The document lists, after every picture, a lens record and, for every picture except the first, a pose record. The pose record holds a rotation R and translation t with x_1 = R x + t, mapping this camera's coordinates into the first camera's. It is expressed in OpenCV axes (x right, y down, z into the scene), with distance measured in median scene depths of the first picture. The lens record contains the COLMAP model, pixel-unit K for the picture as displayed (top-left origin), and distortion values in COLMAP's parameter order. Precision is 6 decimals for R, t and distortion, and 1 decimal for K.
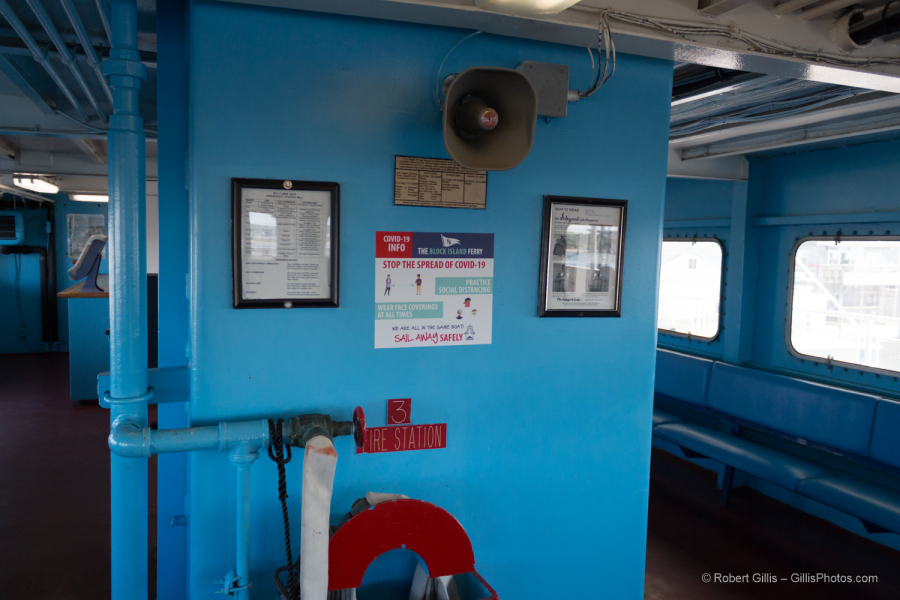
lens RADIAL K [[722.3, 0, 450.0], [0, 722.3, 300.0], [0, 0, 1]] dist [0.033919, 0.000450]
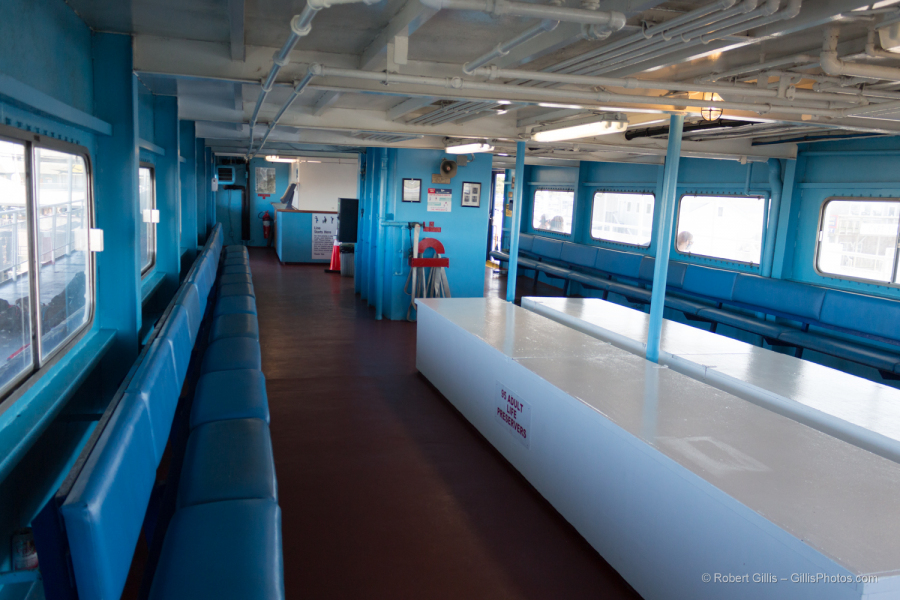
lens RADIAL K [[722.3, 0, 450.0], [0, 722.3, 300.0], [0, 0, 1]] dist [0.033919, 0.000450]
pose [[0.996800, 0.033958, -0.072361, 0.437924], [-0.028304, 0.996569, 0.077775, 0.284532], [0.074754, -0.075478, 0.994341, -4.035180]]
